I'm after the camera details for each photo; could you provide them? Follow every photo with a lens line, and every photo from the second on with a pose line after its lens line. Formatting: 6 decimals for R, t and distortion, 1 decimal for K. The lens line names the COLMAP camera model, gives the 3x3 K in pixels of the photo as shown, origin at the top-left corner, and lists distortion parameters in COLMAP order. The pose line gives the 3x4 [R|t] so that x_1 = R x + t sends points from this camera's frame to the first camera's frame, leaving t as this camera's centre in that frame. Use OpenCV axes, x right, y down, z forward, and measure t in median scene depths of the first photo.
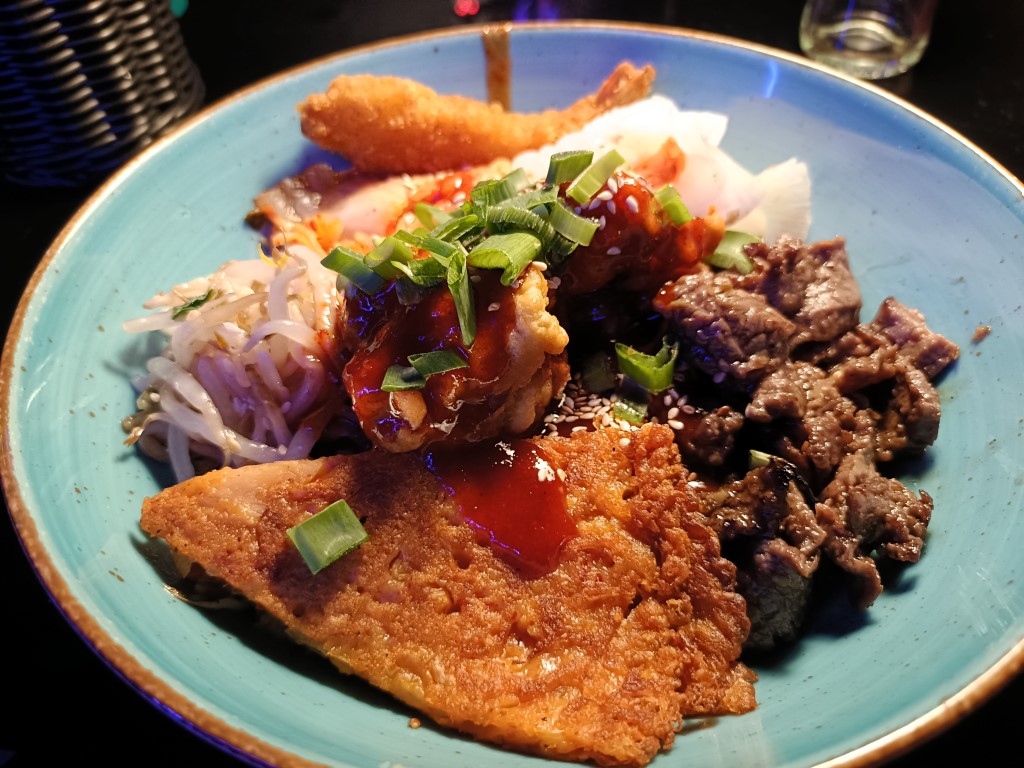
lens RADIAL K [[743.0, 0, 509.6], [0, 743.0, 385.3], [0, 0, 1]] dist [0.004018, -0.001905]
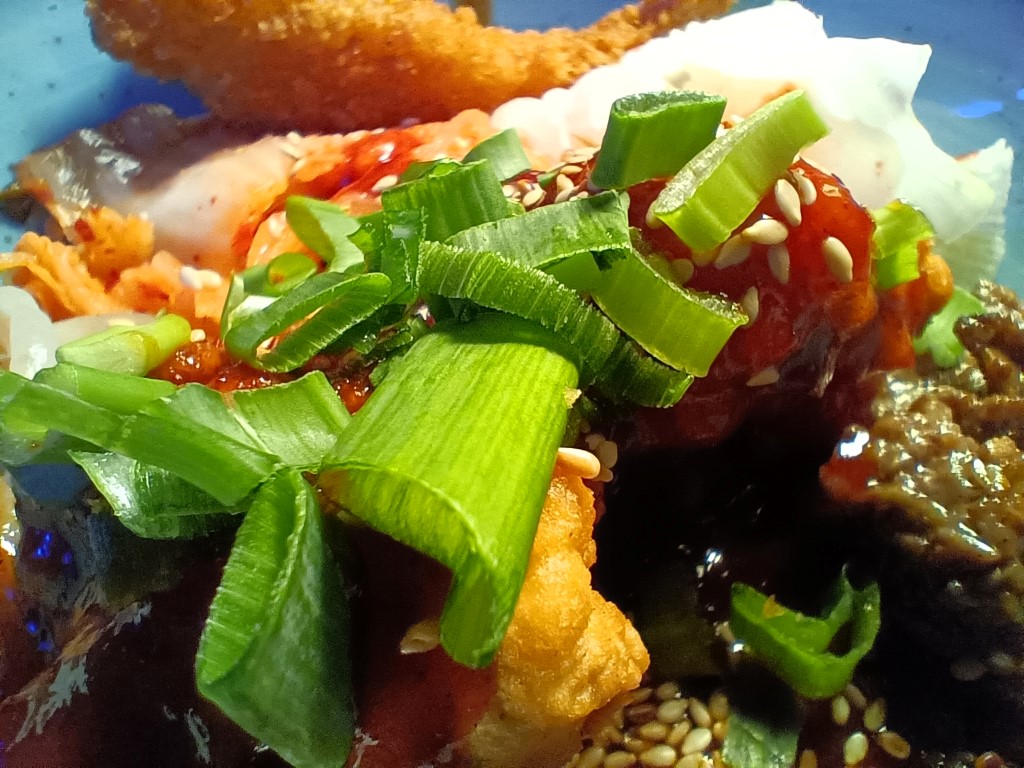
lens RADIAL K [[659.1, 0, 513.4], [0, 659.1, 383.3], [0, 0, 1]] dist [-0.022685, -0.009859]
pose [[0.998105, 0.029088, 0.054219, -0.001909], [-0.034179, 0.994845, 0.095470, -0.196611], [-0.051162, -0.097143, 0.993955, 0.653262]]
